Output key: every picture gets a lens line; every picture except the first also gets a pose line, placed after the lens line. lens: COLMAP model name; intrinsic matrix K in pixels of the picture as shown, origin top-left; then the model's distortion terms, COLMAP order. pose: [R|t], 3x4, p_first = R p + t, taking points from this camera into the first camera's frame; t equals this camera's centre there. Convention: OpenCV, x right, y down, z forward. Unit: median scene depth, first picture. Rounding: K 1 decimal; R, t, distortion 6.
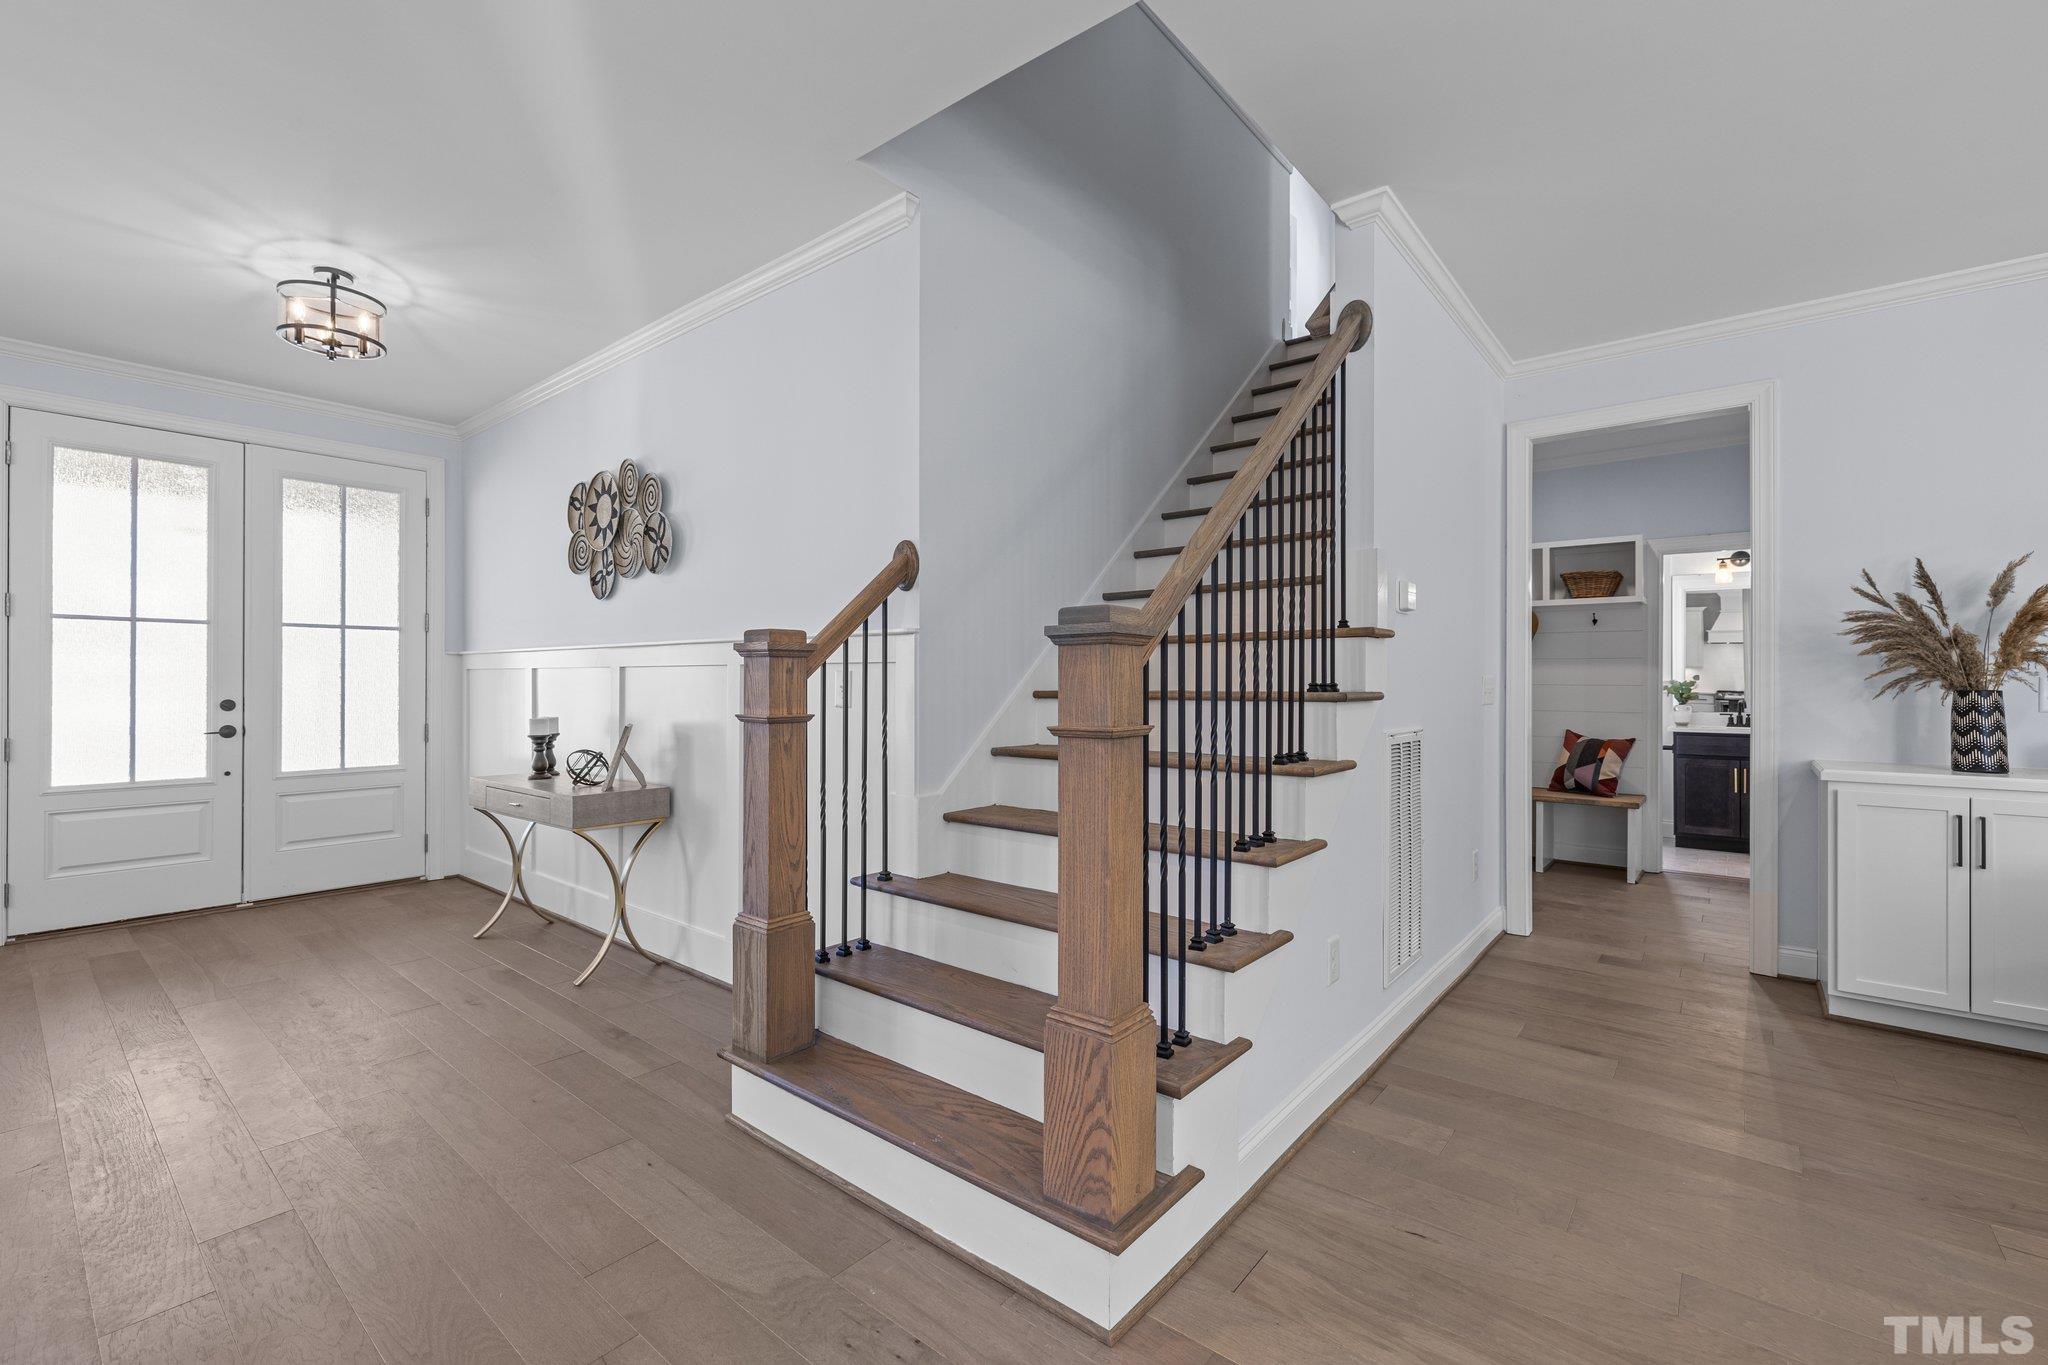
lens RADIAL K [[864.5, 0, 1026.7], [0, 864.5, 682.9], [0, 0, 1]] dist [-0.002436, -0.000062]
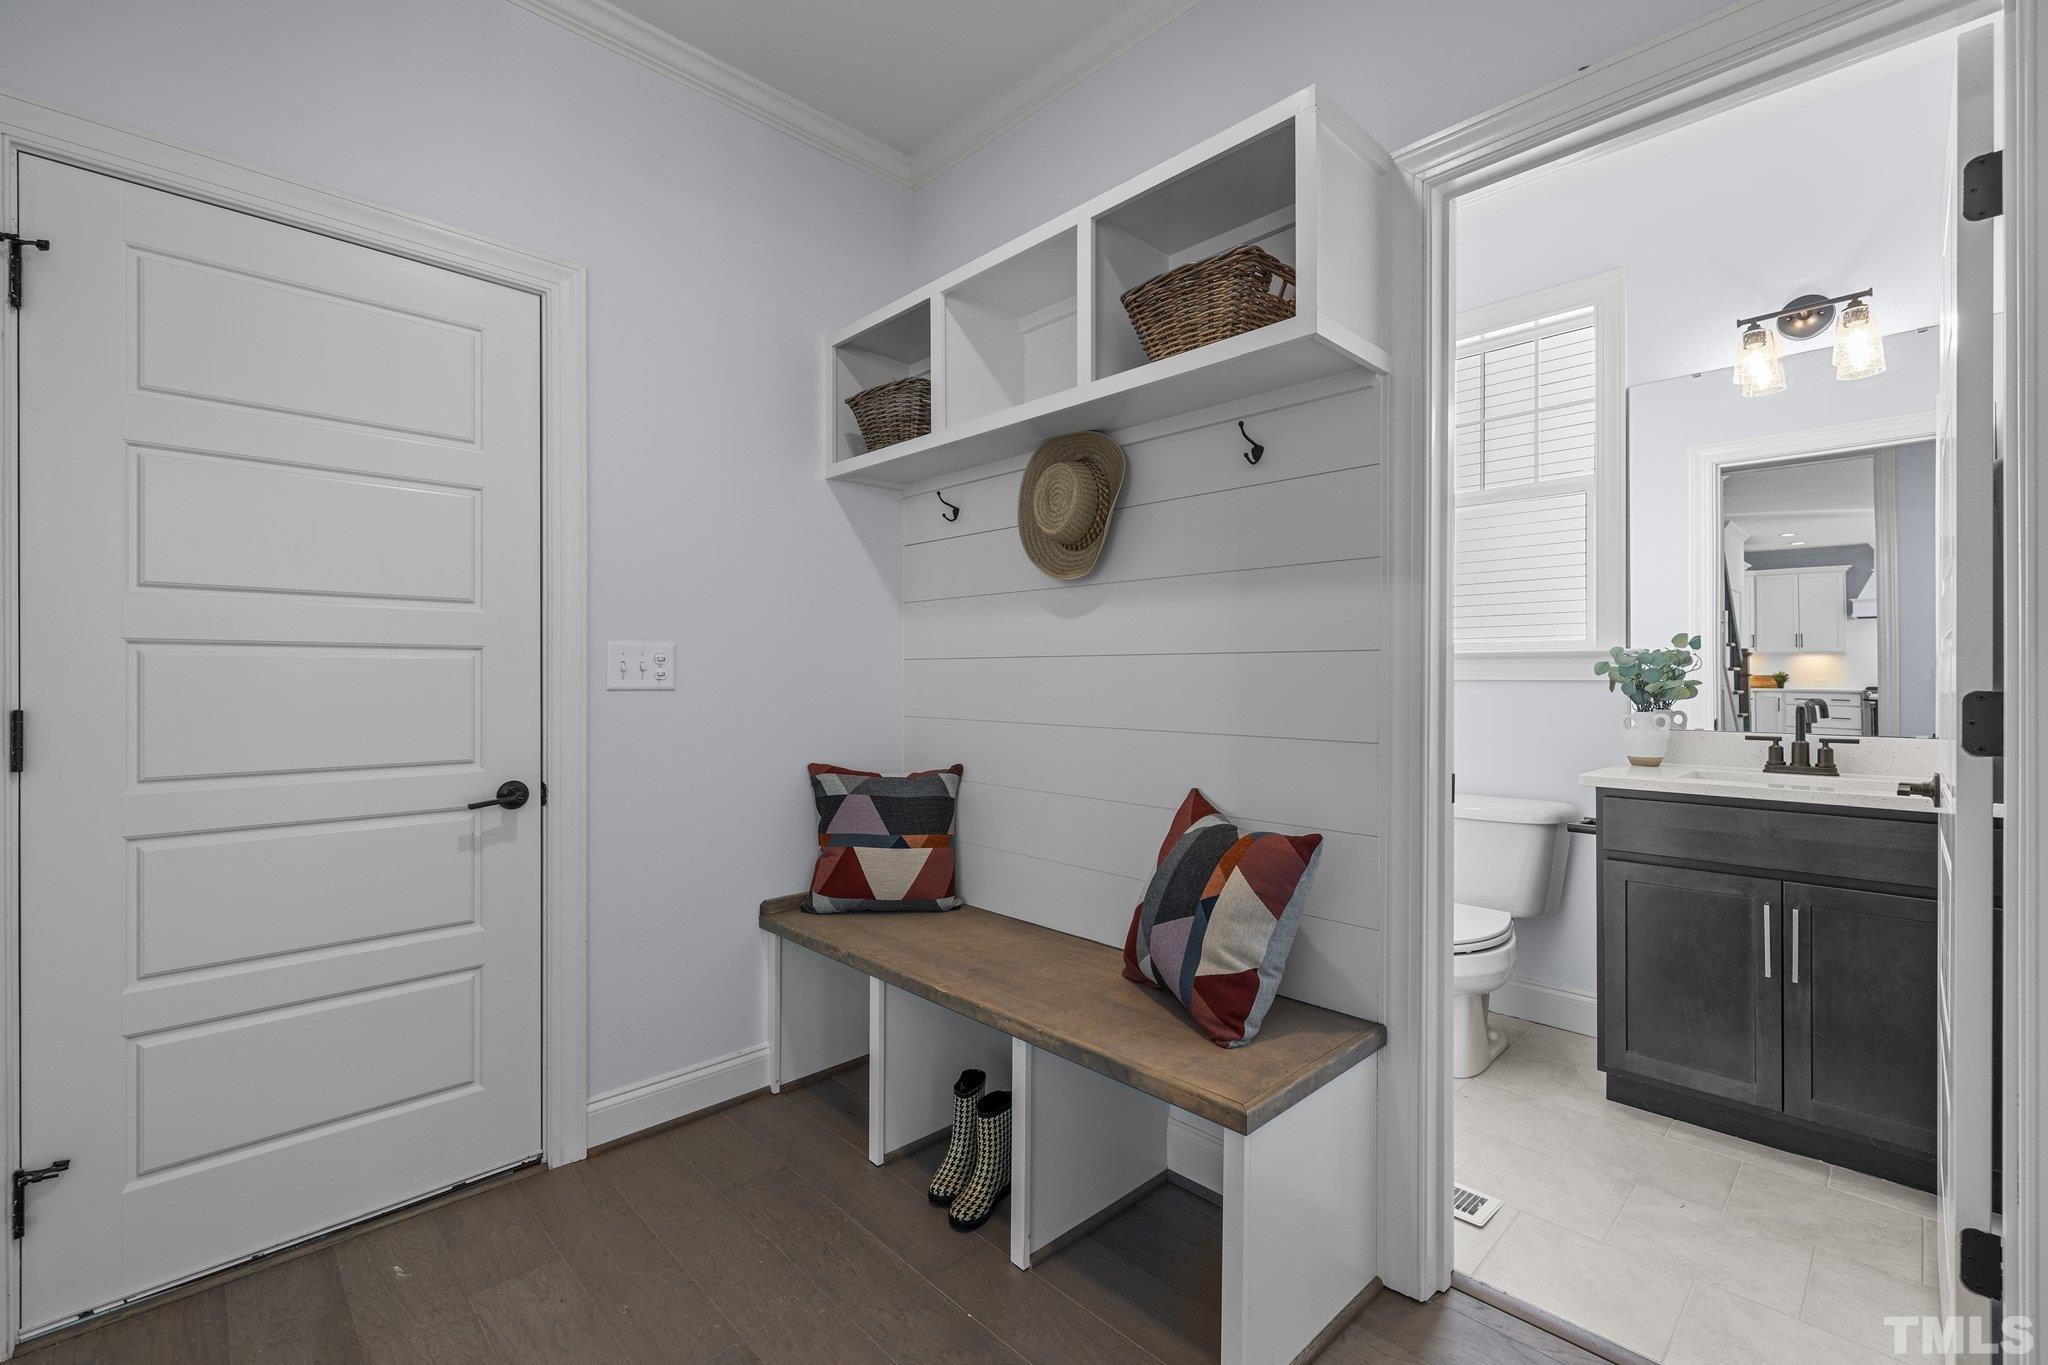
lens RADIAL K [[864.5, 0, 1022.4], [0, 864.5, 675.4], [0, 0, 1]] dist [-0.002436, -0.000062]
pose [[0.993262, 0.001697, -0.115875, 0.465031], [-0.001671, 0.999999, 0.000322, 0.008709], [0.115876, -0.000126, 0.993264, 0.515143]]
